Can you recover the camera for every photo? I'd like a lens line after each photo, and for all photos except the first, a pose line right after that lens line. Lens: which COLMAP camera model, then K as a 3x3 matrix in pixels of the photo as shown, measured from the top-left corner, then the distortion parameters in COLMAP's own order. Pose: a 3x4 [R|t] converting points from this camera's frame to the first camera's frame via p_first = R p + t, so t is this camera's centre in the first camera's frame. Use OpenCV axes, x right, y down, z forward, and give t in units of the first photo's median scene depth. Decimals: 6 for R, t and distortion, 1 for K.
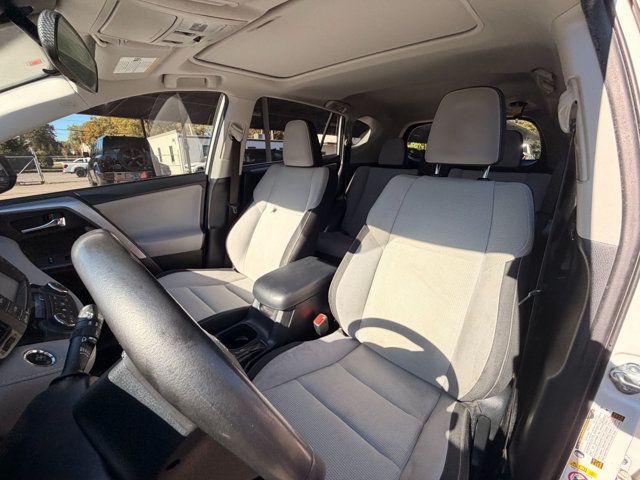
lens RADIAL K [[257.0, 0, 322.6], [0, 257.0, 236.2], [0, 0, 1]] dist [0.003753, -0.000154]
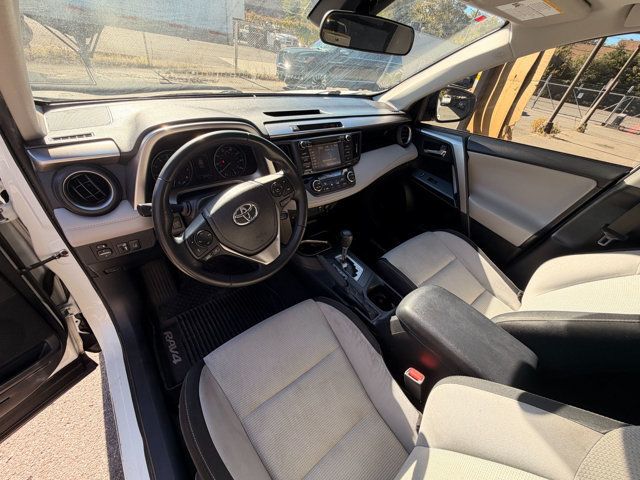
lens RADIAL K [[257.0, 0, 316.3], [0, 257.0, 242.2], [0, 0, 1]] dist [0.003753, -0.000154]
pose [[-0.165677, 0.593052, -0.787934, 0.359191], [-0.420593, 0.680177, 0.600384, -0.244662], [0.891994, 0.430870, 0.136744, 0.423810]]
